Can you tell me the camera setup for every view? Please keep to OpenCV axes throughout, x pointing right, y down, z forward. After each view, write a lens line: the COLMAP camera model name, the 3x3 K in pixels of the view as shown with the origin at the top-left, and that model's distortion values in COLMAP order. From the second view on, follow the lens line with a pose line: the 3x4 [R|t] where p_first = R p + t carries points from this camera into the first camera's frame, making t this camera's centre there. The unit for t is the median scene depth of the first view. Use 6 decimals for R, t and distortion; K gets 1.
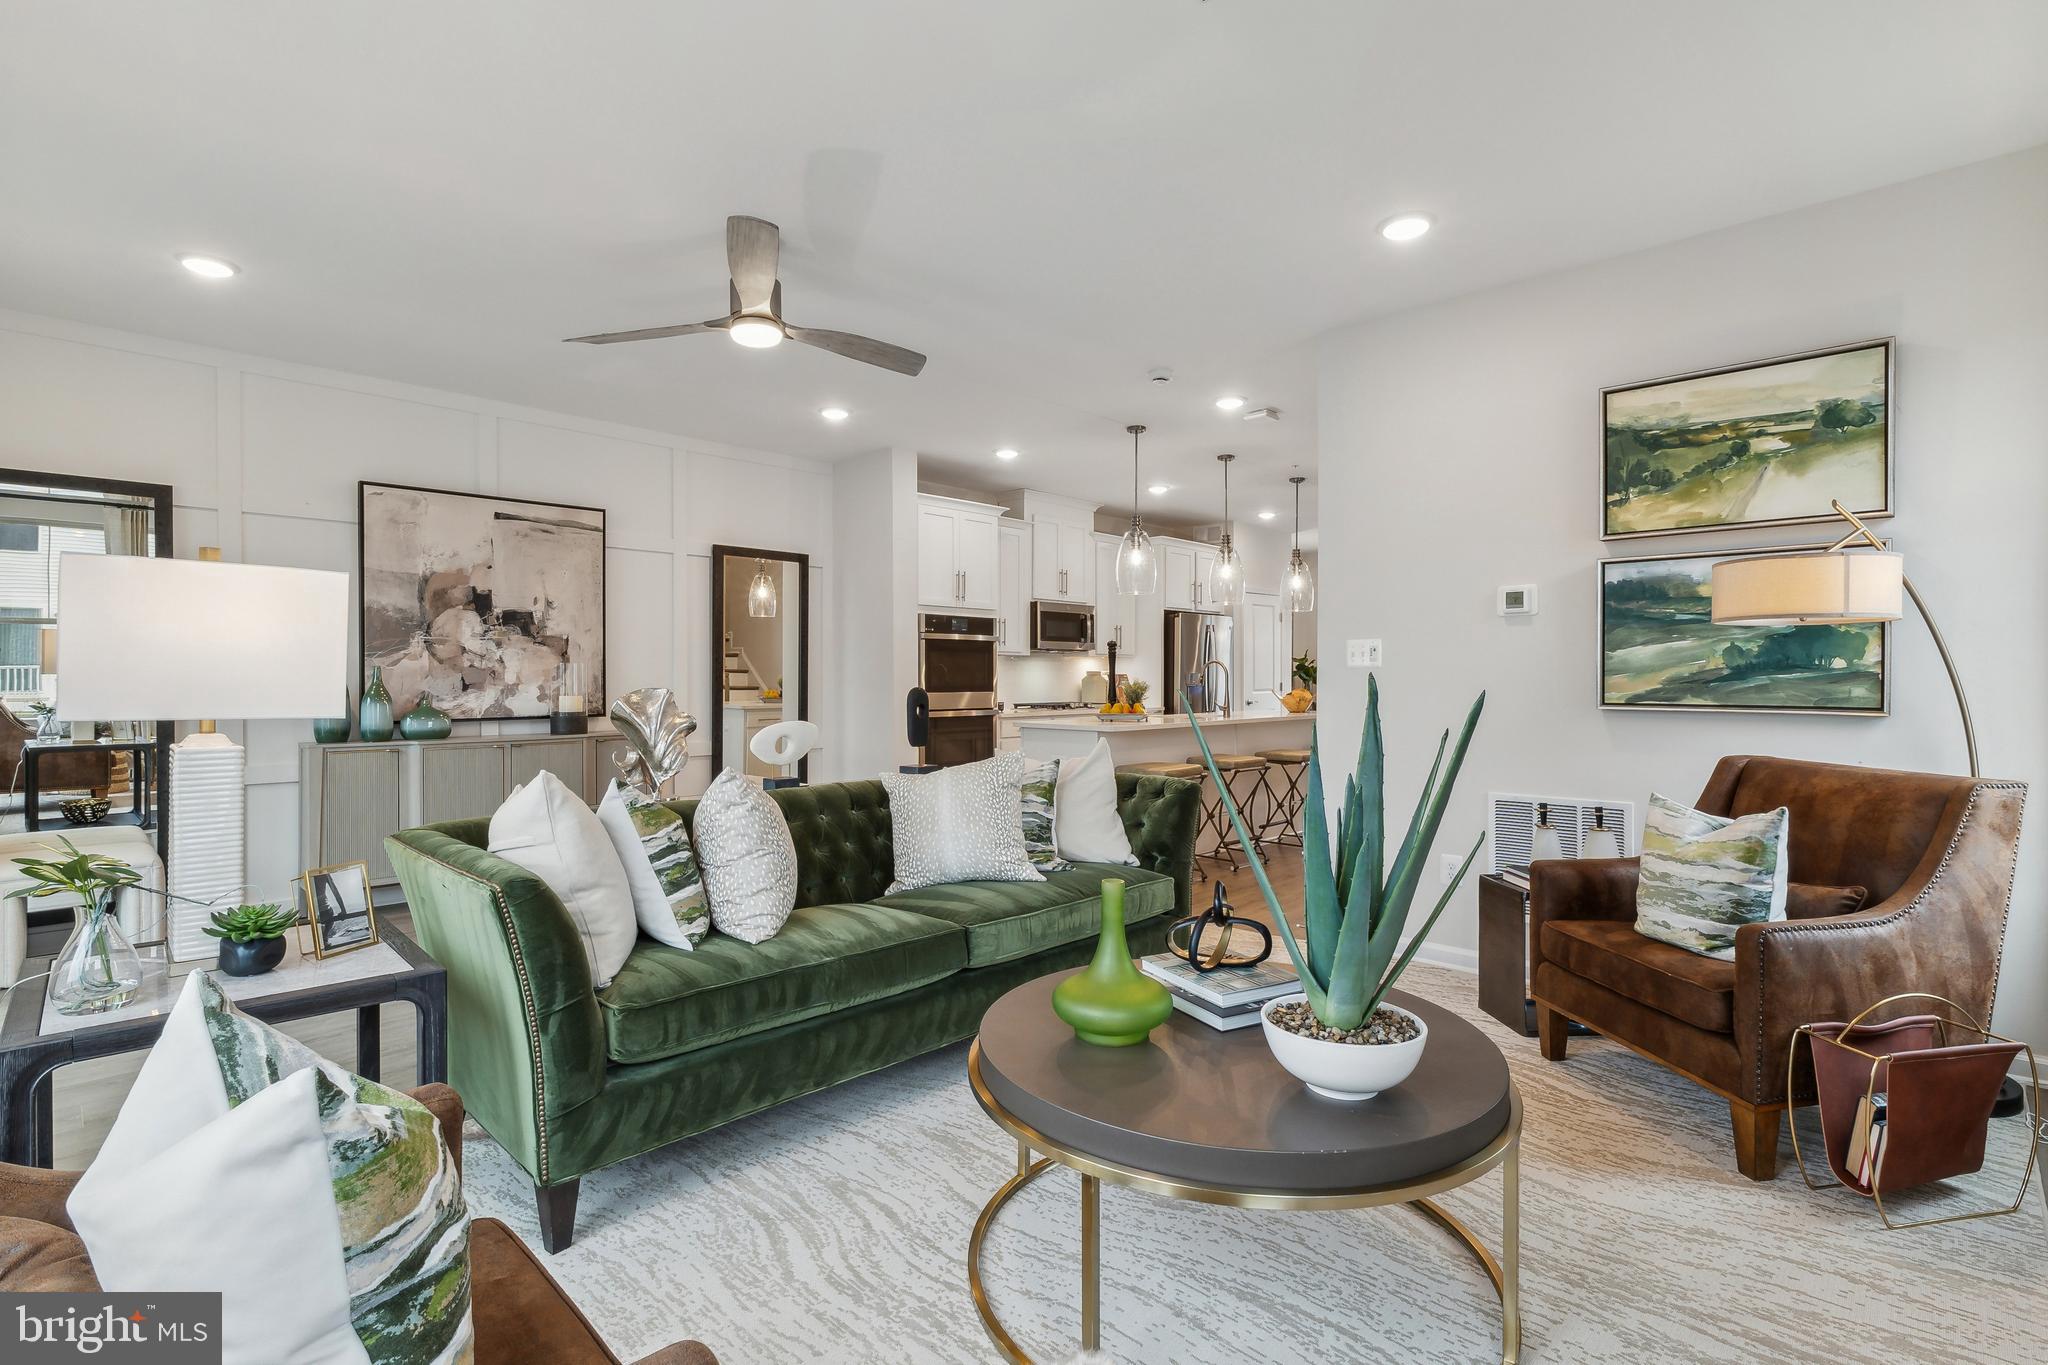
lens RADIAL K [[992.0, 0, 1012.1], [0, 992.0, 689.2], [0, 0, 1]] dist [0.010371, 0.000683]
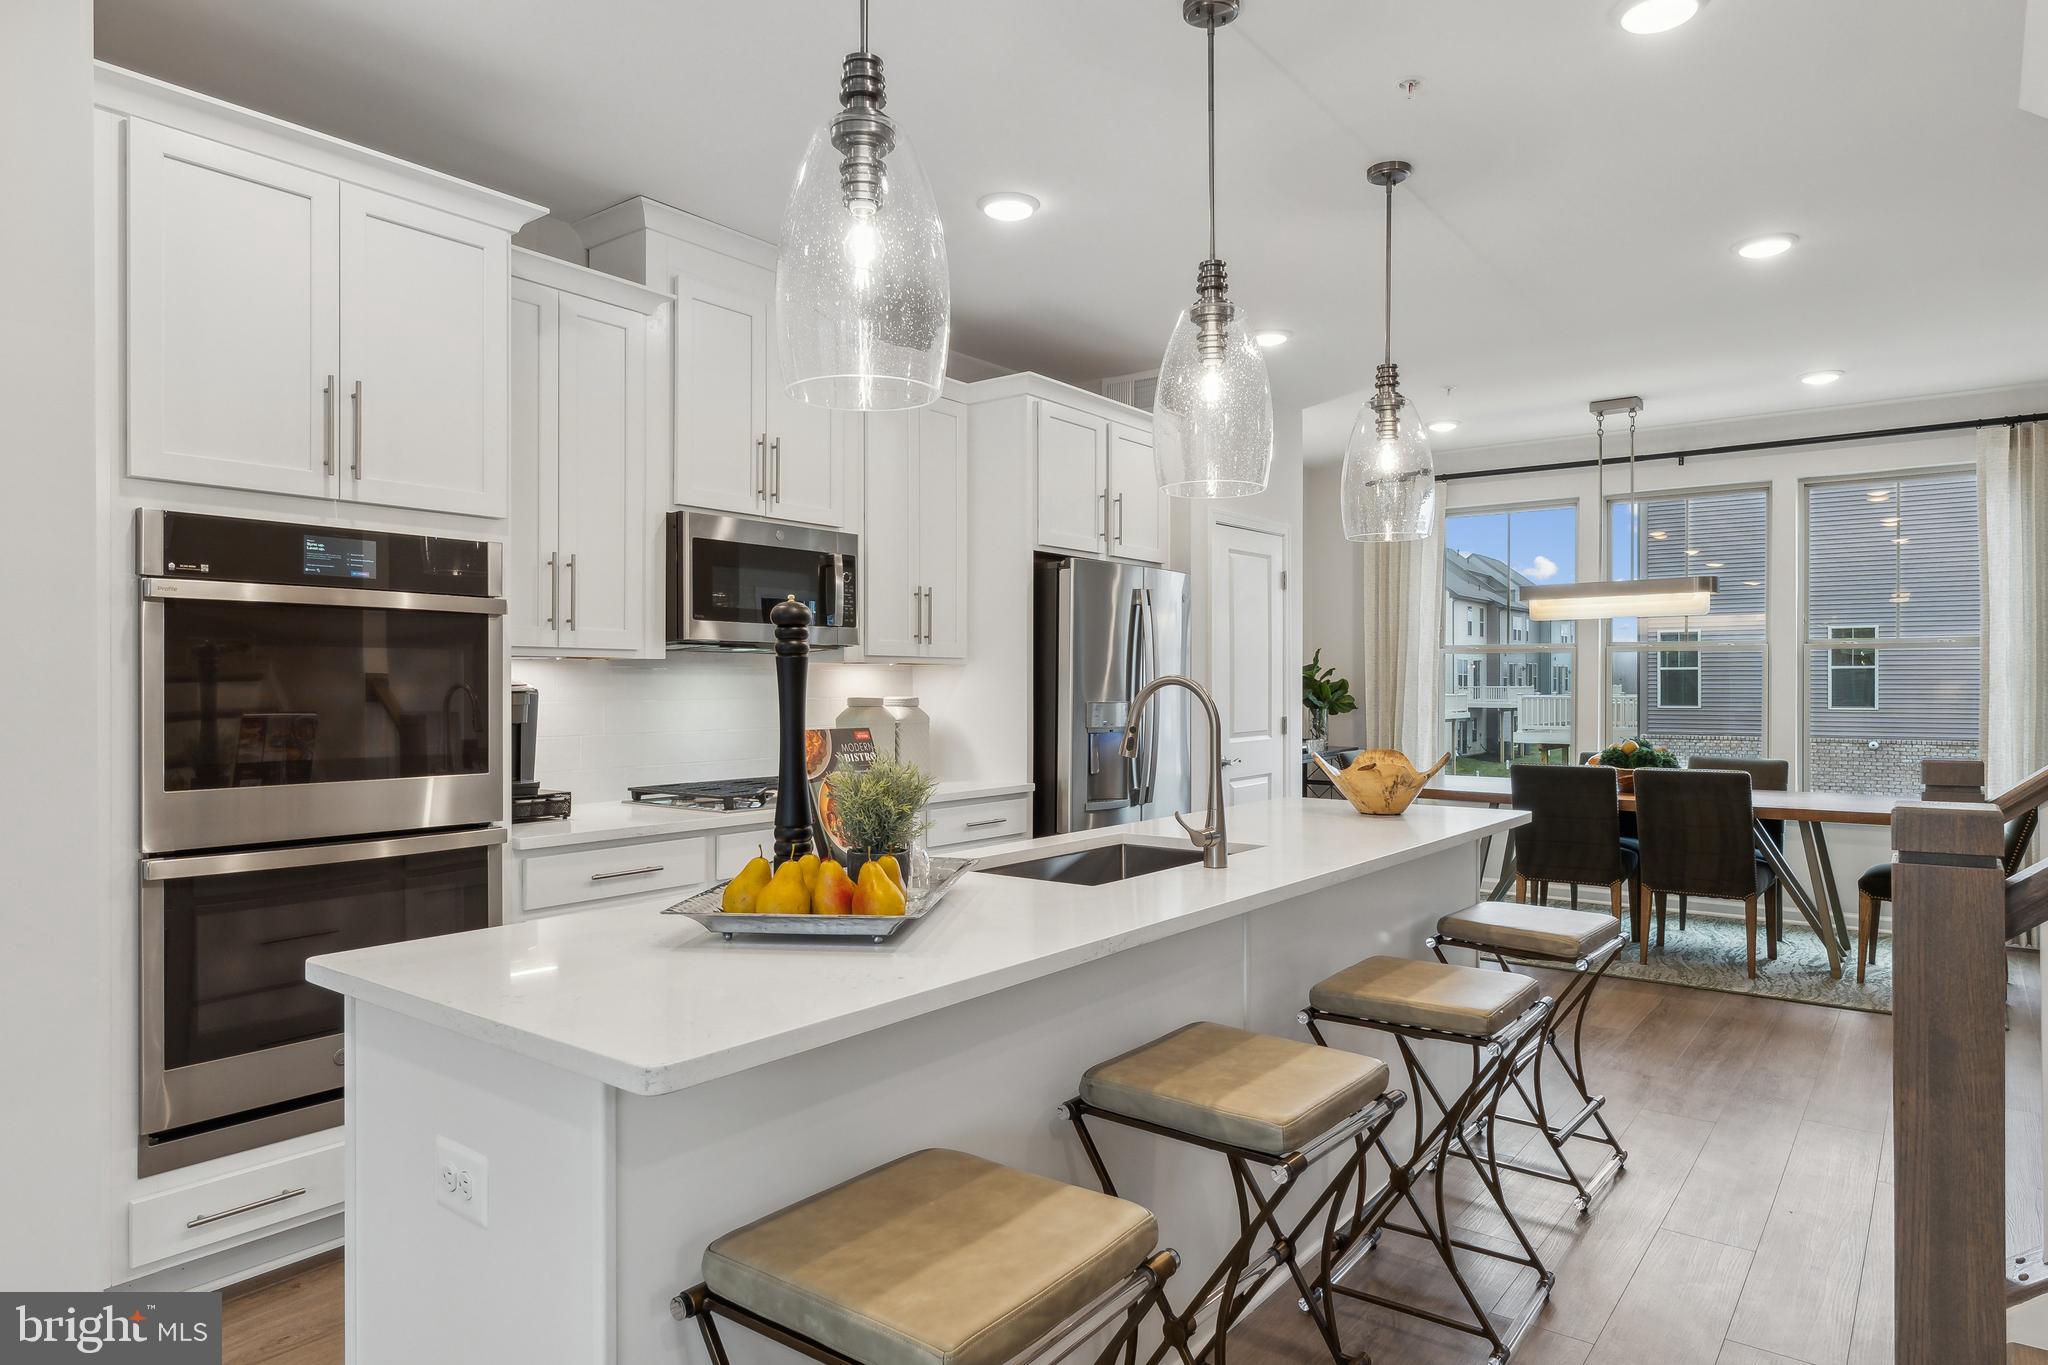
lens RADIAL K [[1232.1, 0, 1025.5], [0, 1232.1, 686.4], [0, 0, 1]] dist [0.002788, -0.002272]
pose [[0.992642, -0.001212, 0.121079, 0.094568], [0.002418, 0.999949, -0.009812, -0.019052], [-0.121061, 0.010033, 0.992594, 0.528605]]
